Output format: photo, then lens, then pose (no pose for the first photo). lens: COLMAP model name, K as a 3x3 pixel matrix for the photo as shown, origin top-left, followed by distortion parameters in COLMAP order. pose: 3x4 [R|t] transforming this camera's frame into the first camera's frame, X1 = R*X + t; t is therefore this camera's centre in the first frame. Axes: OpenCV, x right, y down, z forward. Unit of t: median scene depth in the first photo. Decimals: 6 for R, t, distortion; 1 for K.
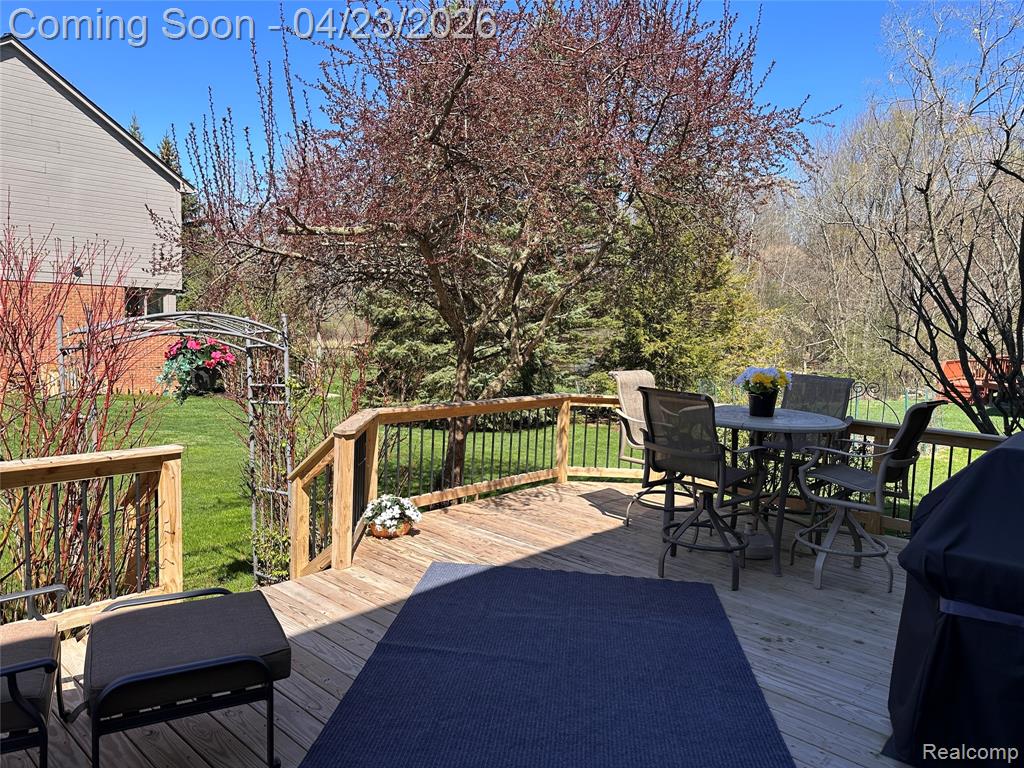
lens RADIAL K [[701.1, 0, 512.0], [0, 701.1, 384.0], [0, 0, 1]] dist [0.053794, -0.000687]
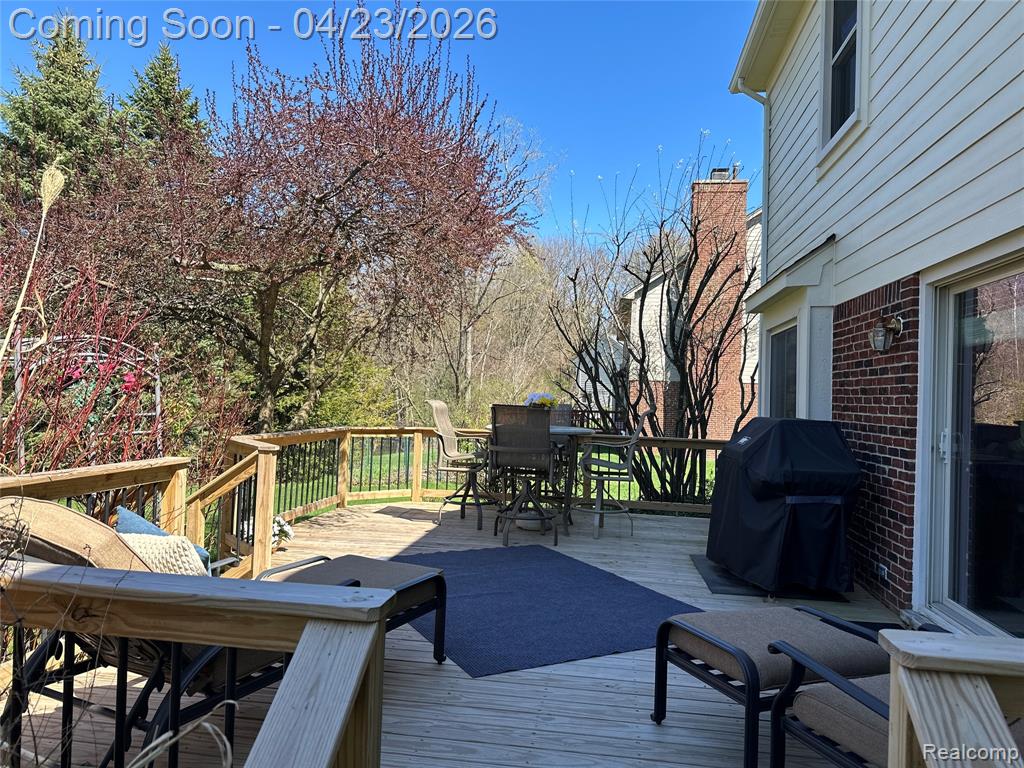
lens RADIAL K [[715.5, 0, 512.0], [0, 715.5, 384.0], [0, 0, 1]] dist [-0.000165, -0.000169]
pose [[0.813440, 0.005232, 0.581626, -0.538523], [0.046896, 0.996114, -0.074547, 0.063732], [-0.579756, 0.087916, 0.810033, -0.127727]]
